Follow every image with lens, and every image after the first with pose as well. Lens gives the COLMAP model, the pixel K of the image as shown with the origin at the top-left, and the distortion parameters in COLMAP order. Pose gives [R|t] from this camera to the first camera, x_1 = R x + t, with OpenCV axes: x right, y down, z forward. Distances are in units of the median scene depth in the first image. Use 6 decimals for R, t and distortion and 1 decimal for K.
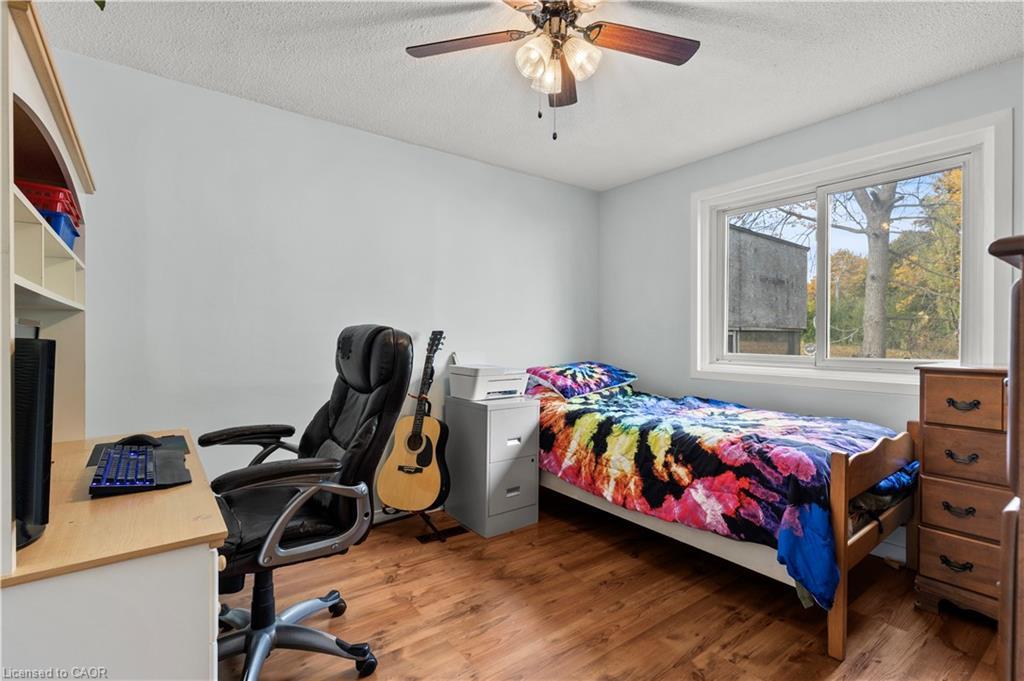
lens RADIAL K [[471.7, 0, 511.2], [0, 471.7, 338.8], [0, 0, 1]] dist [-0.002327, -0.000149]
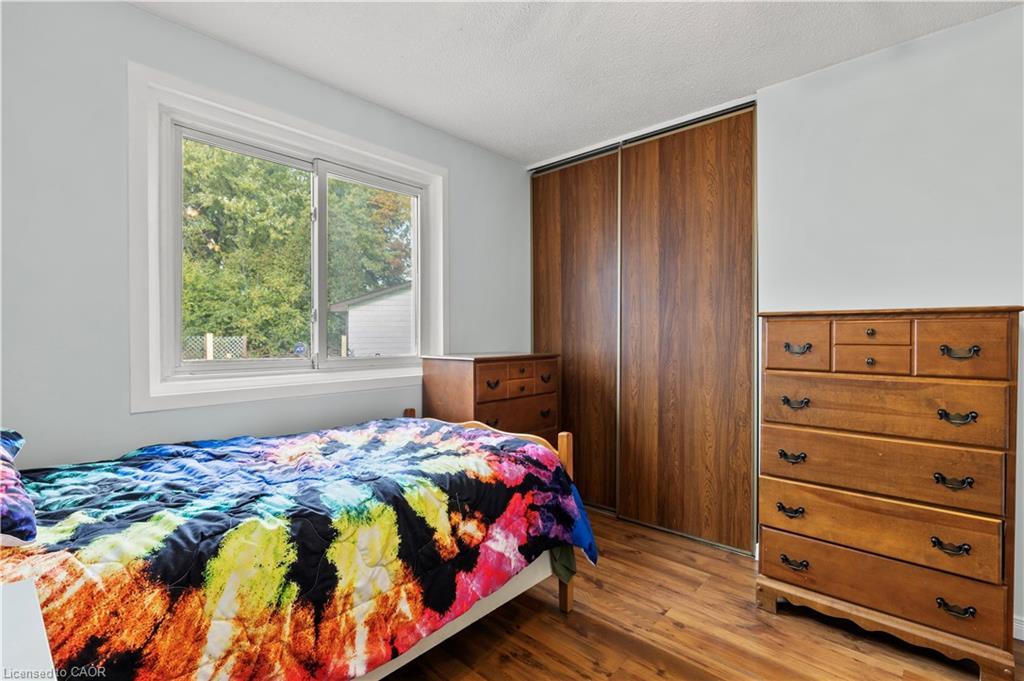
lens RADIAL K [[471.7, 0, 511.9], [0, 471.7, 337.0], [0, 0, 1]] dist [-0.002327, -0.000149]
pose [[-0.191294, -0.003615, 0.981526, -0.322467], [0.007361, 0.999960, 0.005118, -0.002734], [-0.981505, 0.008204, -0.191259, 1.037611]]
